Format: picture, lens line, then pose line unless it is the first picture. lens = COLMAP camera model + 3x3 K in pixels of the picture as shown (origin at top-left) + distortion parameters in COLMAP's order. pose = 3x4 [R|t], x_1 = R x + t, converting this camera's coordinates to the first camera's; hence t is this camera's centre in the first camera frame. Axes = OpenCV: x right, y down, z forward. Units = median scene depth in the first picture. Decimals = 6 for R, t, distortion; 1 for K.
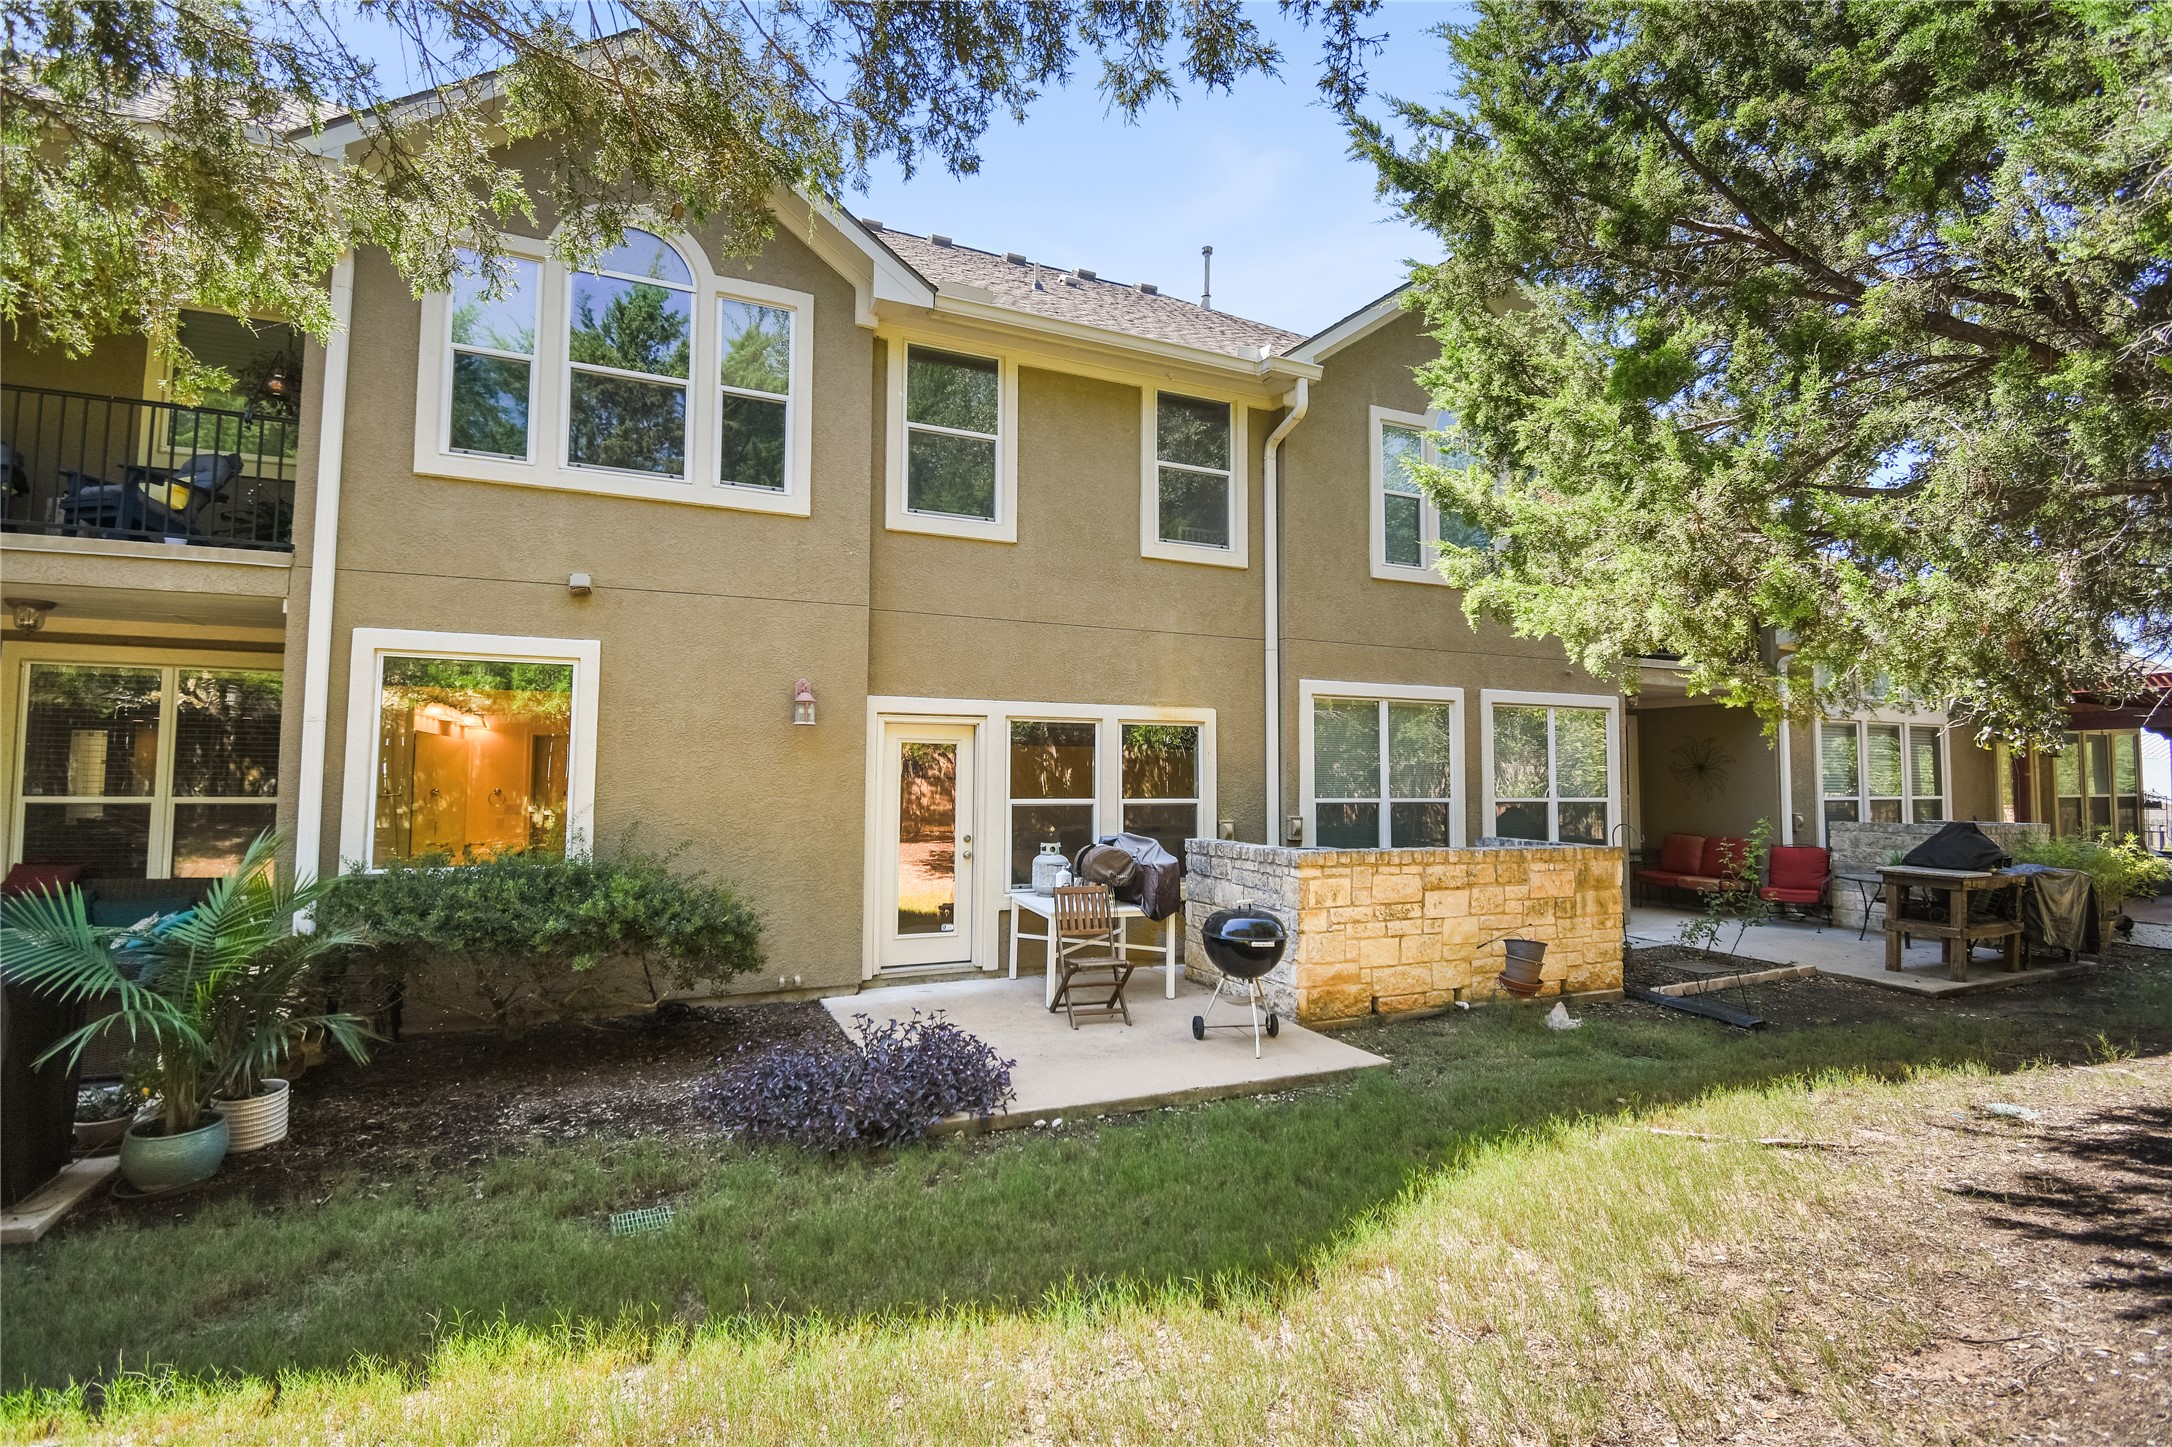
lens RADIAL K [[960.6, 0, 1086.0], [0, 960.6, 723.5], [0, 0, 1]] dist [0.016823, -0.024806]
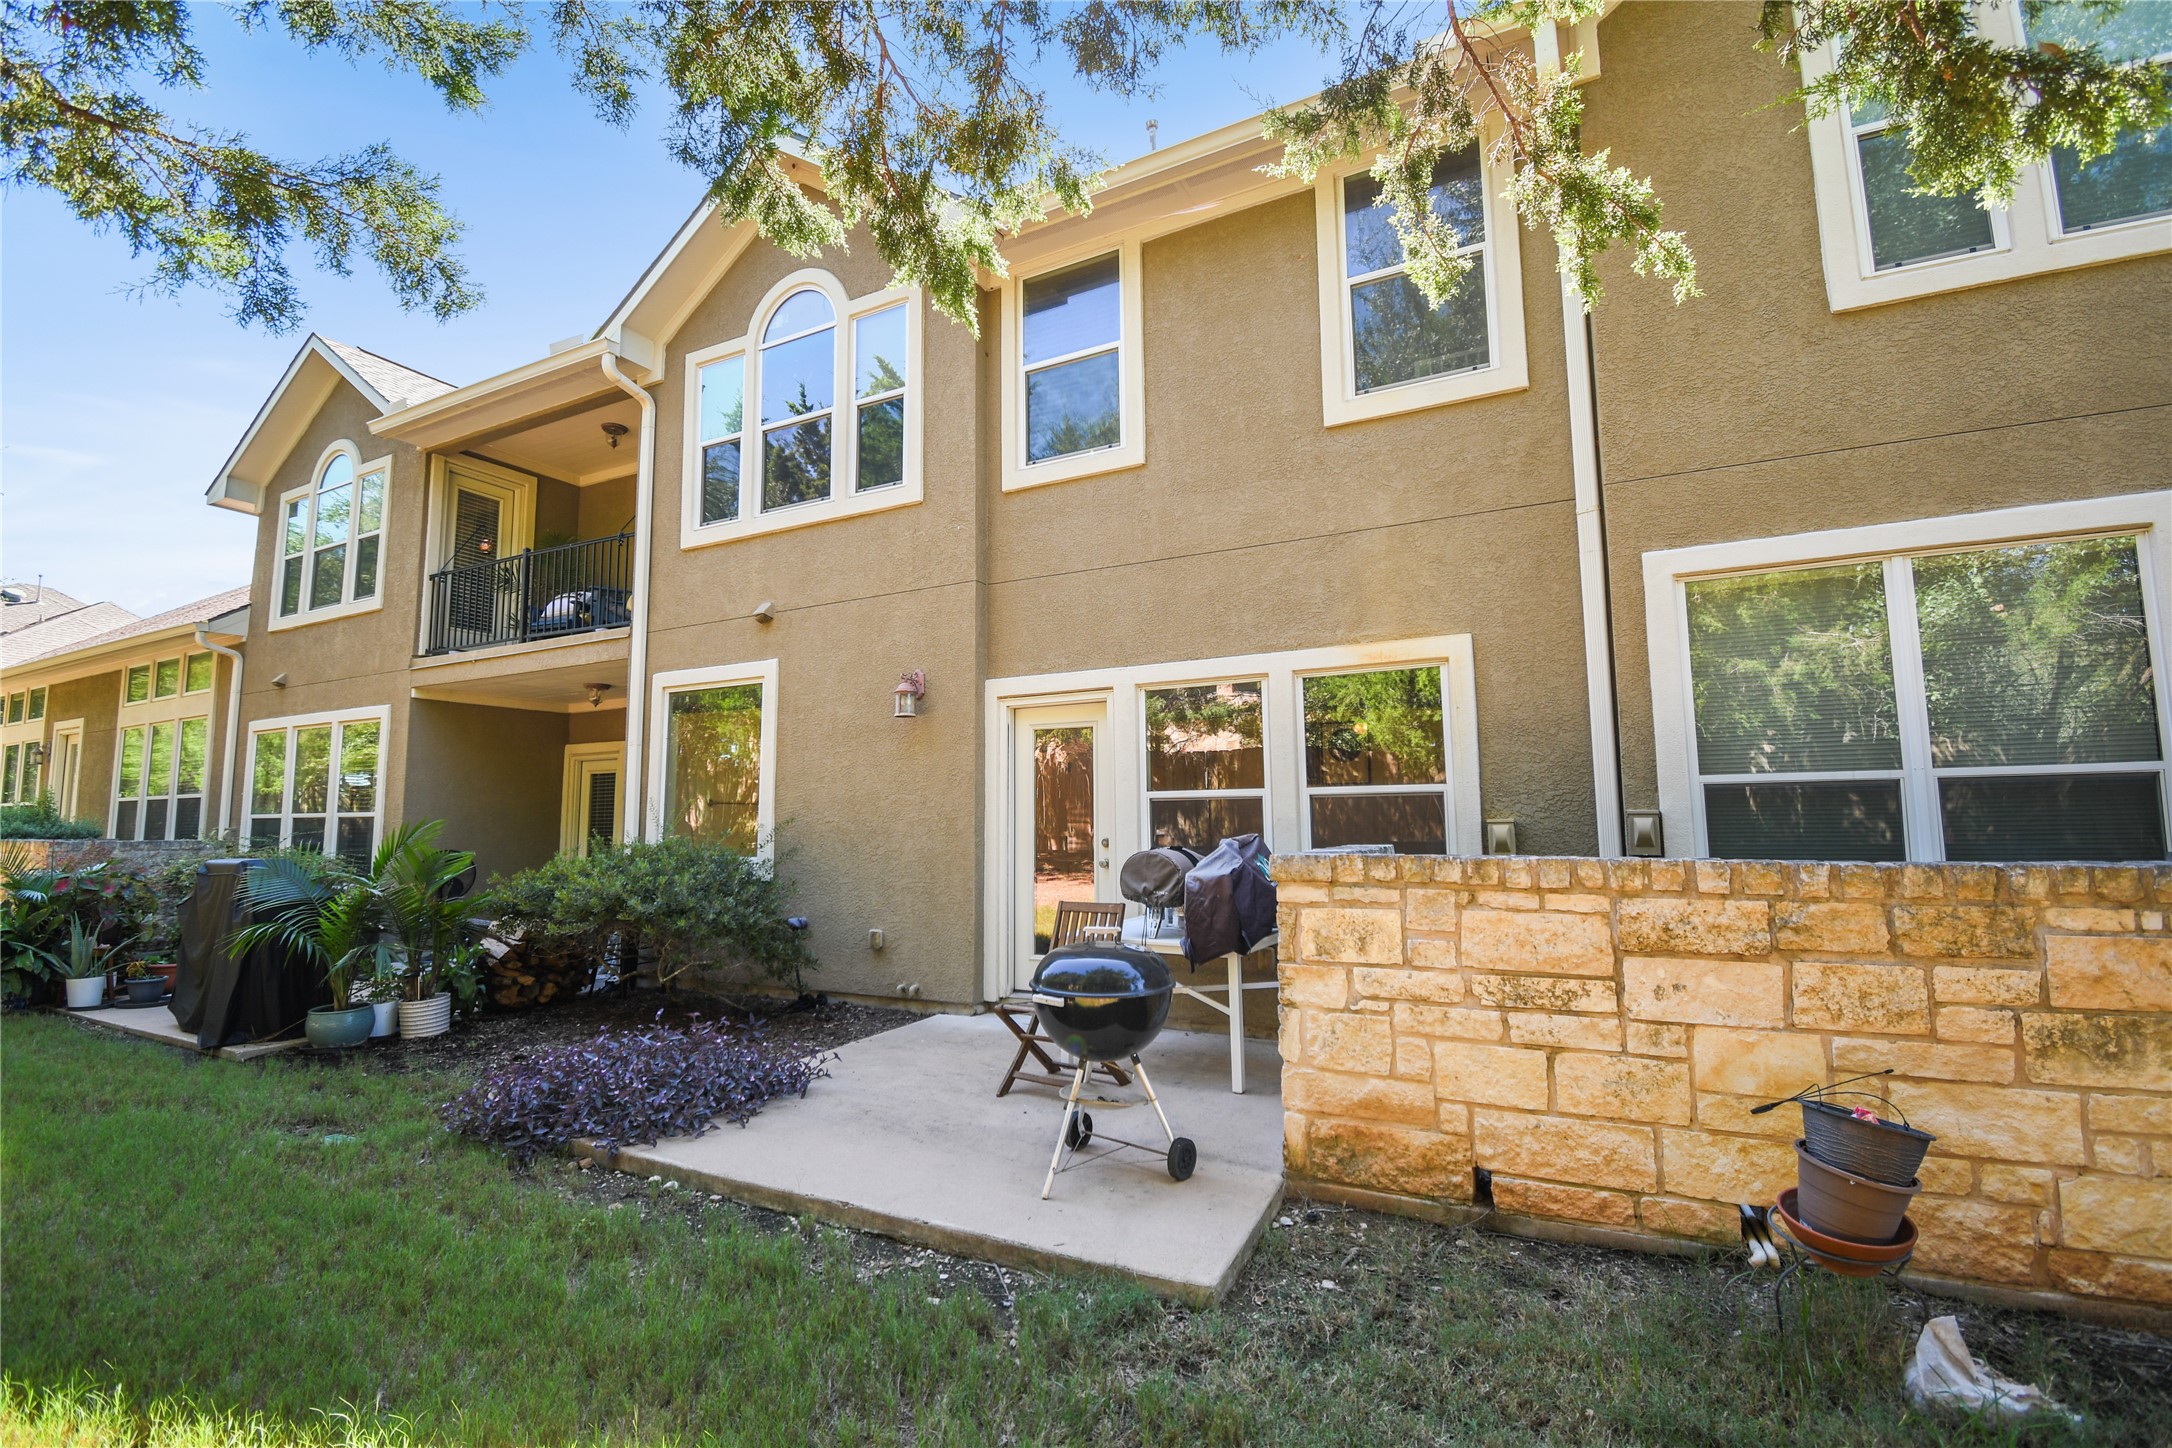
lens RADIAL K [[960.6, 0, 1086.0], [0, 960.6, 724.0], [0, 0, 1]] dist [0.016823, -0.024806]
pose [[0.624087, -0.094484, -0.775621, 0.537176], [0.057765, 0.995525, -0.074792, 0.087002], [0.779217, 0.001873, 0.626752, 0.526585]]
